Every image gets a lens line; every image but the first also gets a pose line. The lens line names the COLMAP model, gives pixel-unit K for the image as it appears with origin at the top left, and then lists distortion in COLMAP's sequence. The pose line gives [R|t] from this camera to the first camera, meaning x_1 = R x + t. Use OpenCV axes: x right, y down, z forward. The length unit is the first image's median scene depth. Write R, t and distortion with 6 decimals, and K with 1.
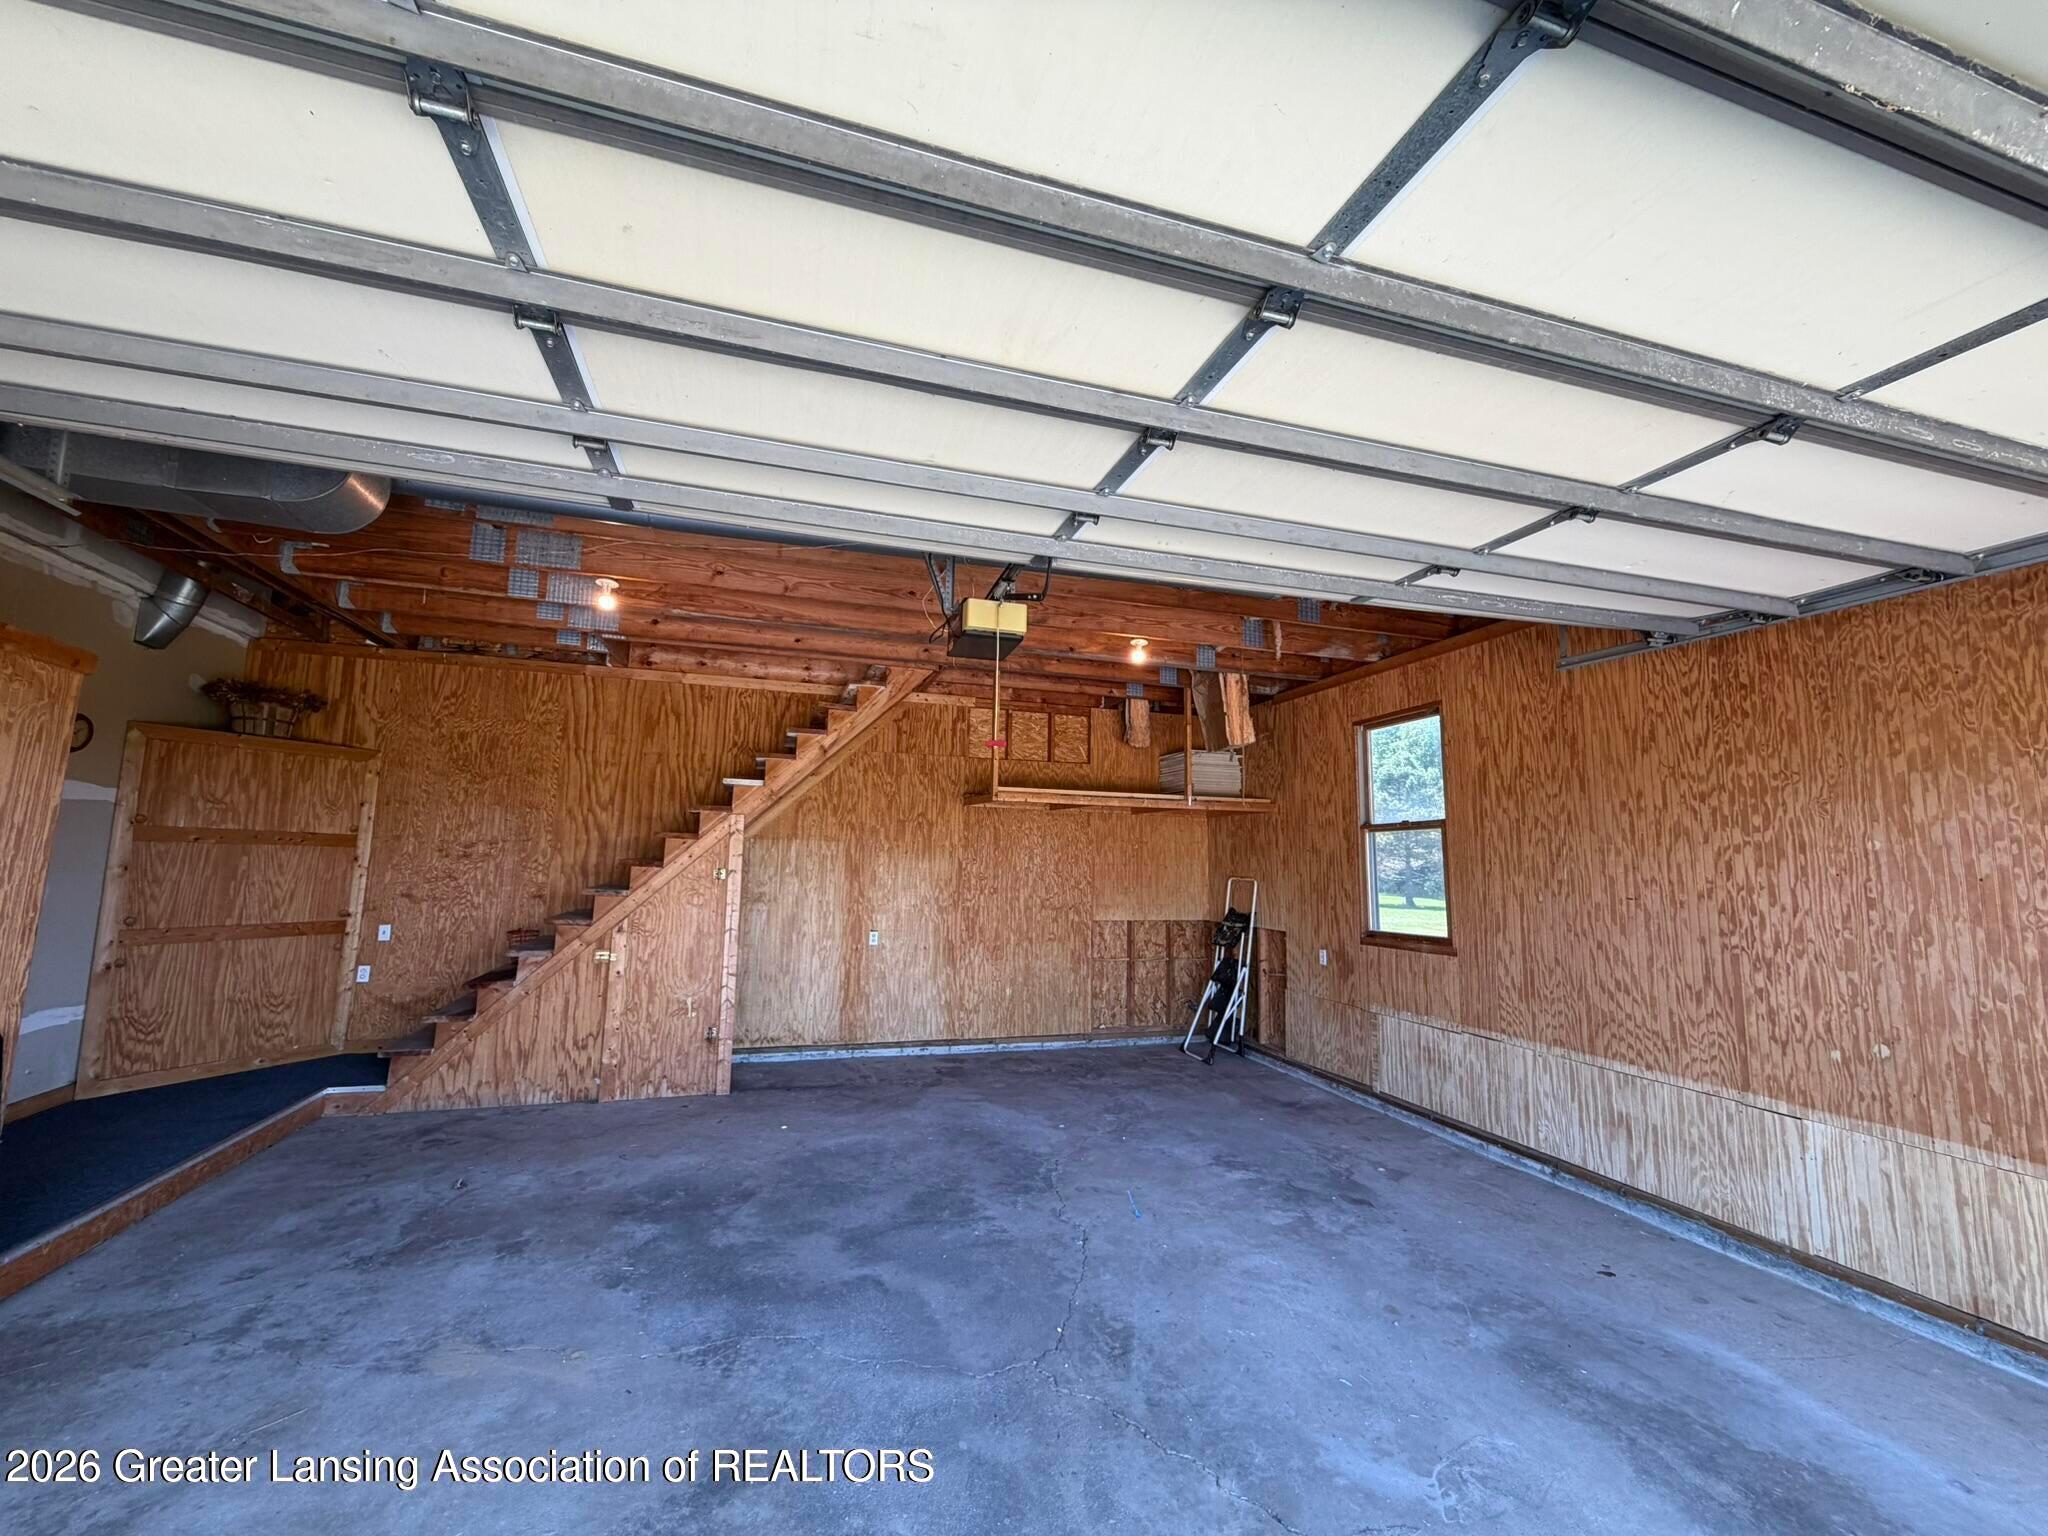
lens RADIAL K [[815.7, 0, 1017.7], [0, 815.7, 767.0], [0, 0, 1]] dist [-0.000191, -0.000632]
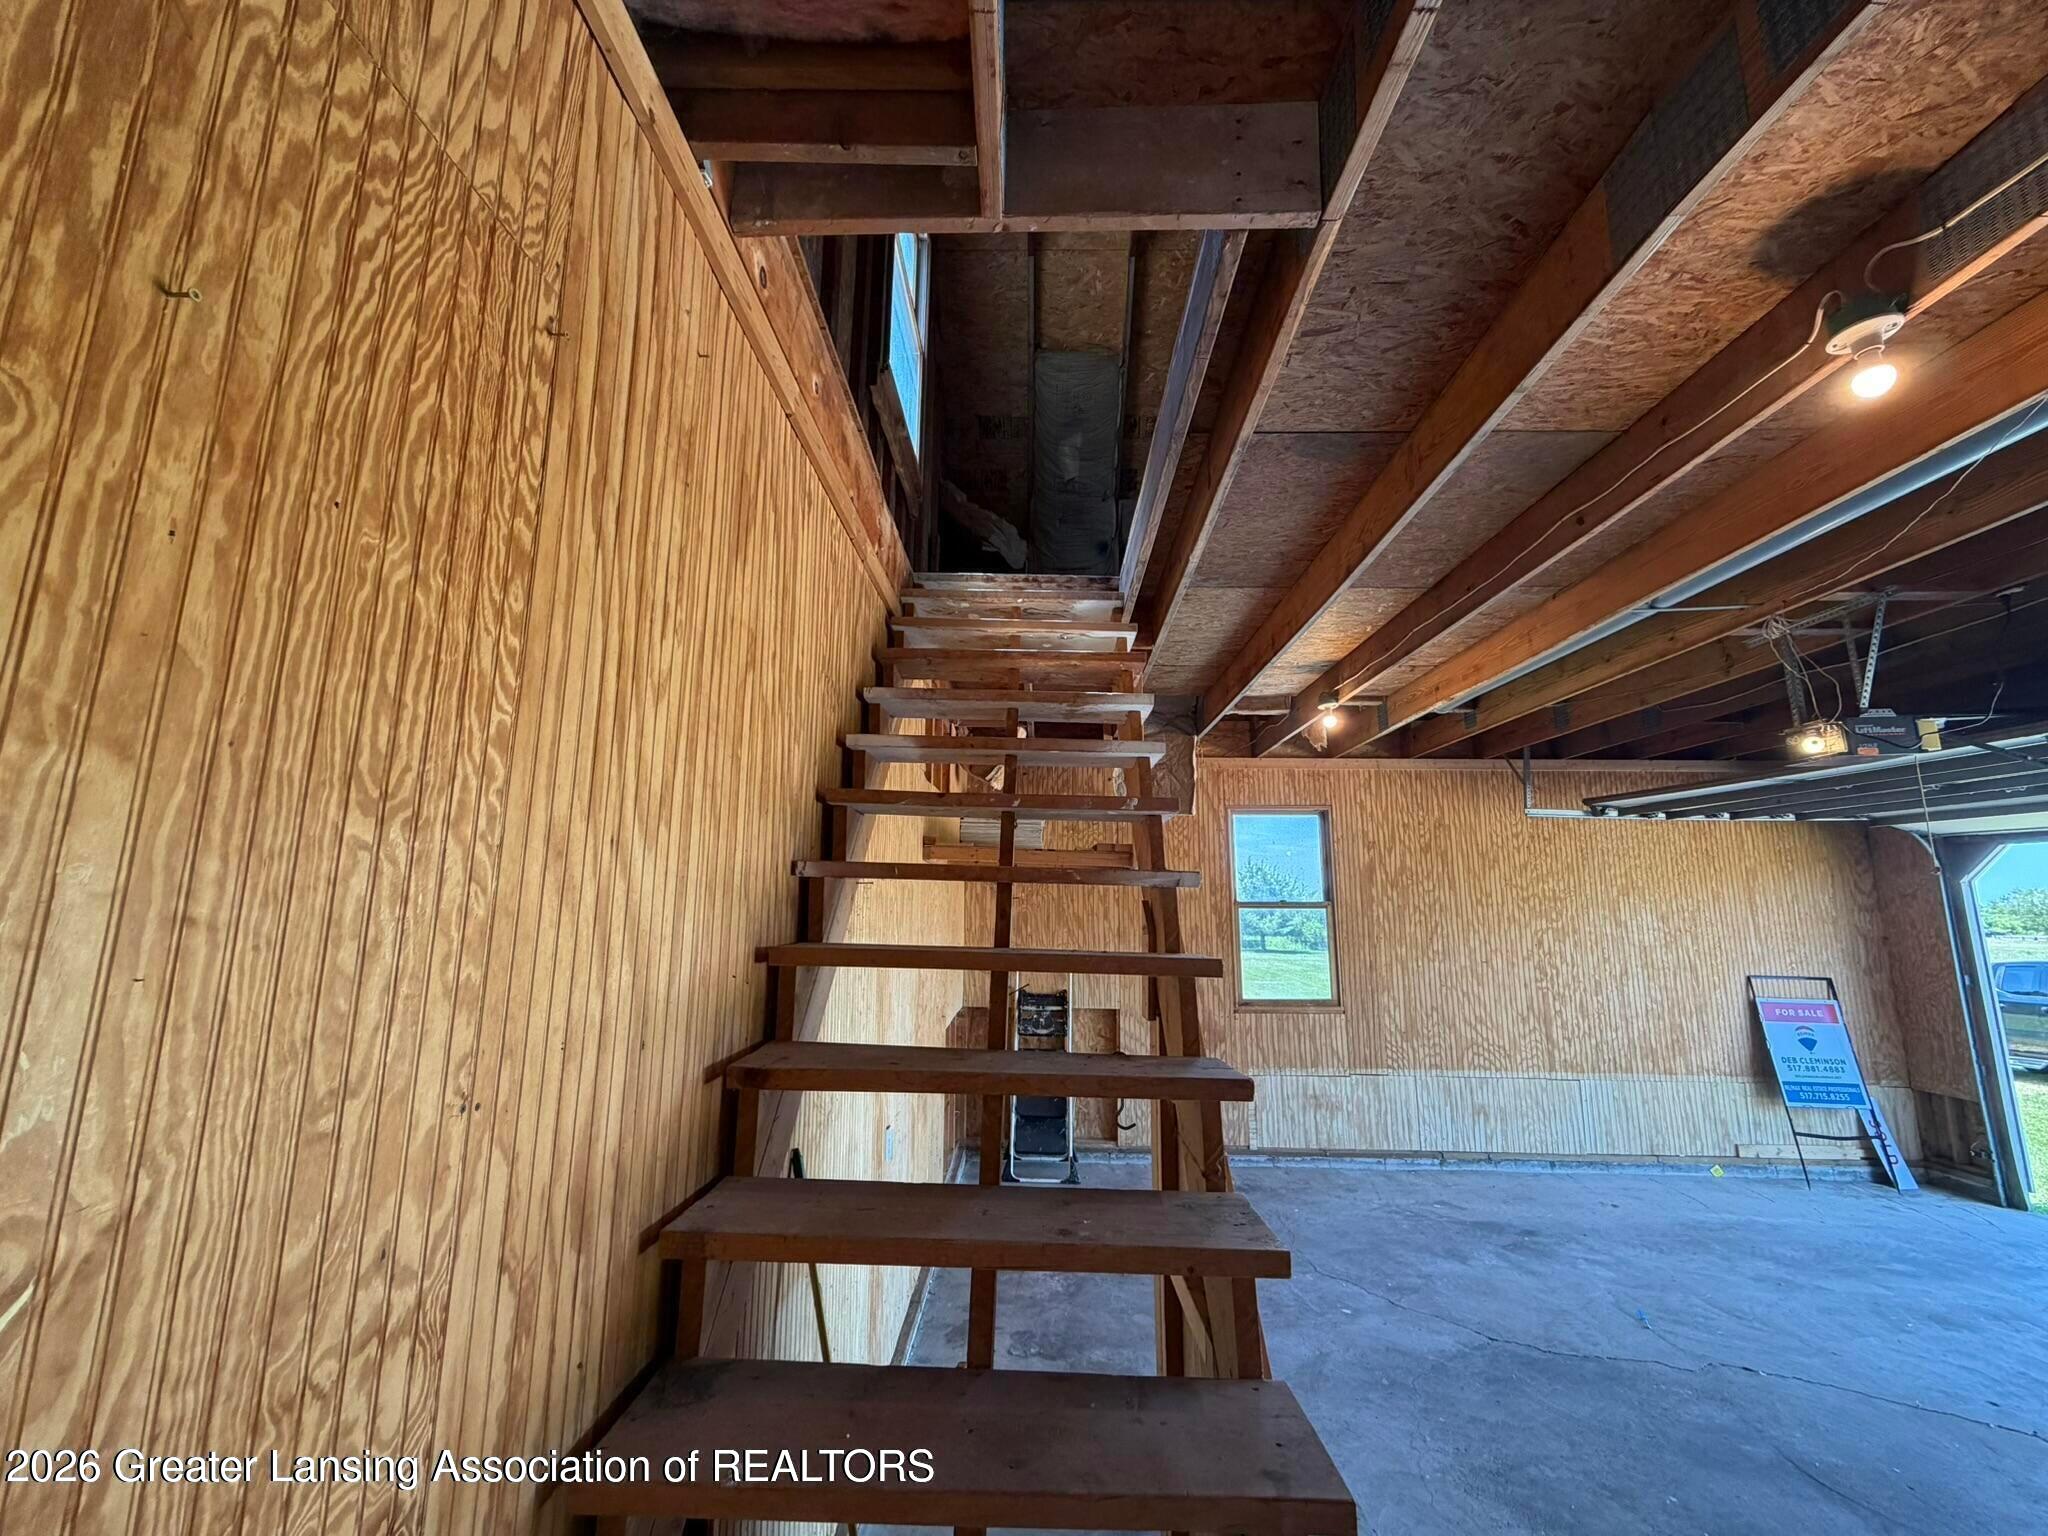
lens RADIAL K [[815.7, 0, 1021.0], [0, 815.7, 760.7], [0, 0, 1]] dist [-0.000191, -0.000632]
pose [[0.316513, 0.150126, 0.936633, -1.050704], [-0.118026, 0.985957, -0.118147, 0.070246], [-0.941217, -0.073152, 0.329787, 1.343524]]
